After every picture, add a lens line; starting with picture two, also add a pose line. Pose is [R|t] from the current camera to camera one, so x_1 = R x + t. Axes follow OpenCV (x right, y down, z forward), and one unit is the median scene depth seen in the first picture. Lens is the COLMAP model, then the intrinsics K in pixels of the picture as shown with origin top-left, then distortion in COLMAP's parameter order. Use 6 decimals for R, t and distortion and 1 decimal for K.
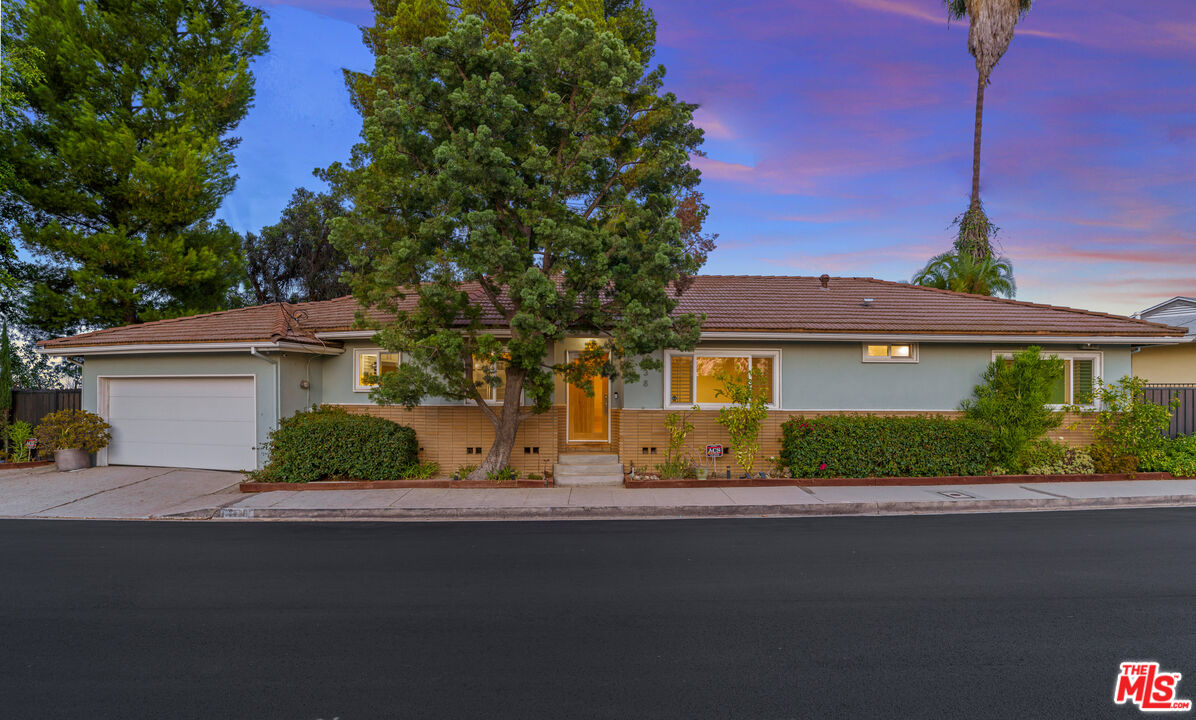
lens RADIAL K [[712.5, 0, 603.8], [0, 712.5, 385.3], [0, 0, 1]] dist [0.001250, -0.002250]
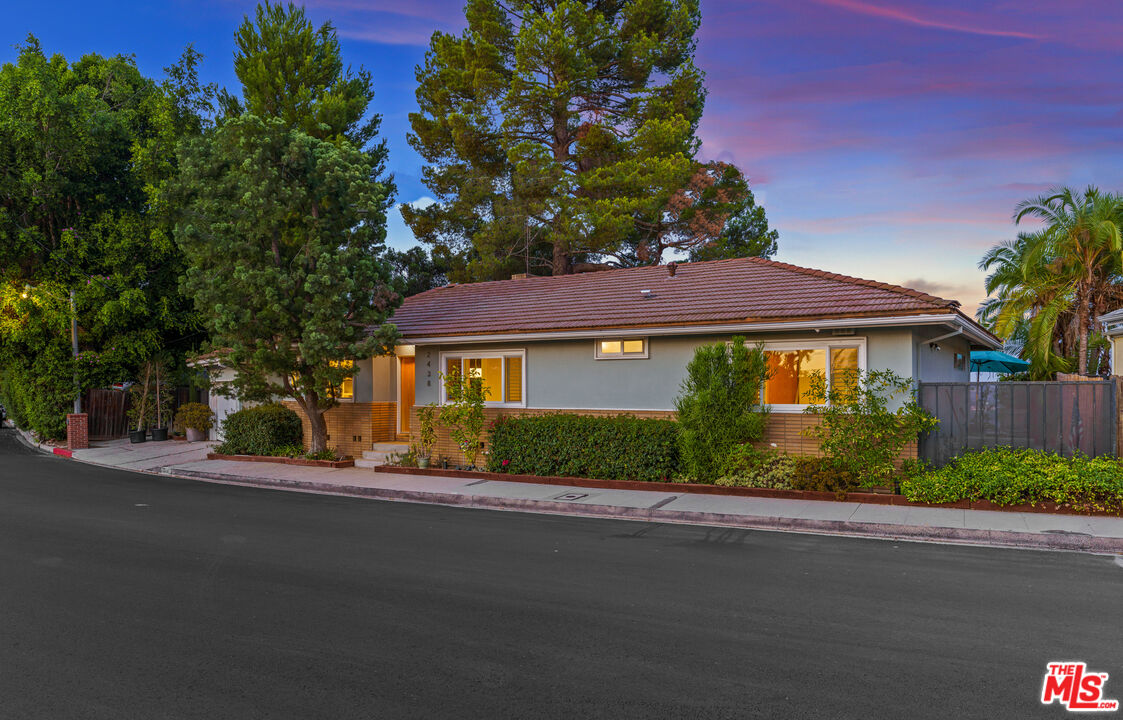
lens RADIAL K [[802.7, 0, 561.5], [0, 802.7, 360.0], [0, 0, 1]] dist [-0.001125, -0.000480]
pose [[0.801090, -0.025069, -0.598019, 1.032490], [0.010994, 0.999570, -0.027175, -0.002626], [0.598443, 0.015195, 0.801021, 0.102096]]
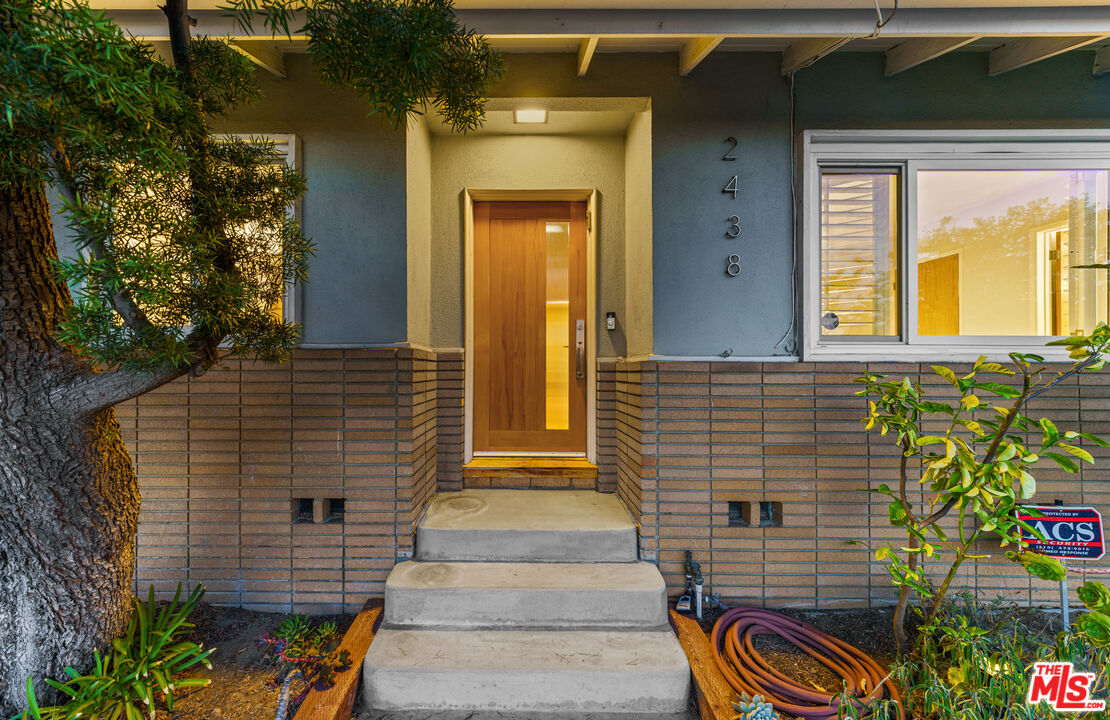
lens RADIAL K [[400.9, 0, 516.3], [0, 400.9, 360.7], [0, 0, 1]] dist [0.000108, 0.000005]
pose [[0.997265, -0.000599, -0.073911, -0.014637], [0.000810, 0.999996, 0.002813, 0.034471], [0.073909, -0.002865, 0.997261, 0.869613]]
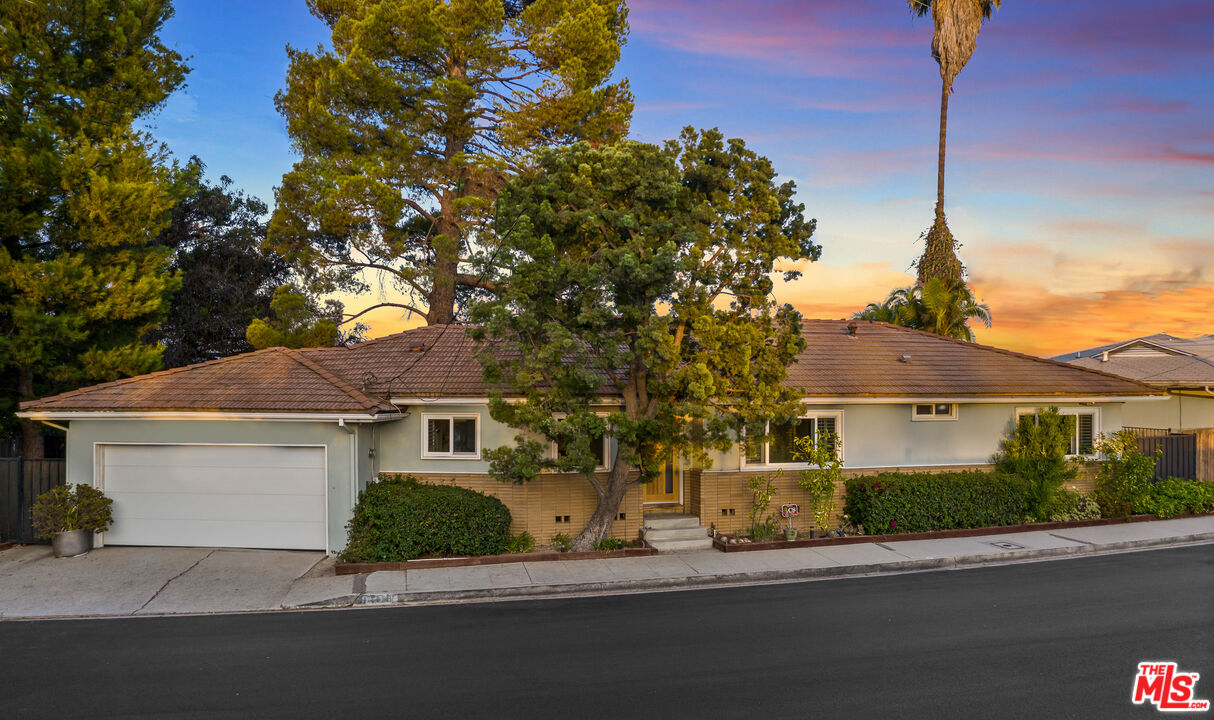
lens RADIAL K [[988.3, 0, 607.0], [0, 988.3, 360.0], [0, 0, 1]] dist [-0.015652, 0.002230]
pose [[0.971118, 0.000723, 0.238597, -0.455088], [0.000439, 0.999988, -0.004814, -0.122742], [-0.238598, 0.004780, 0.971107, -0.341640]]
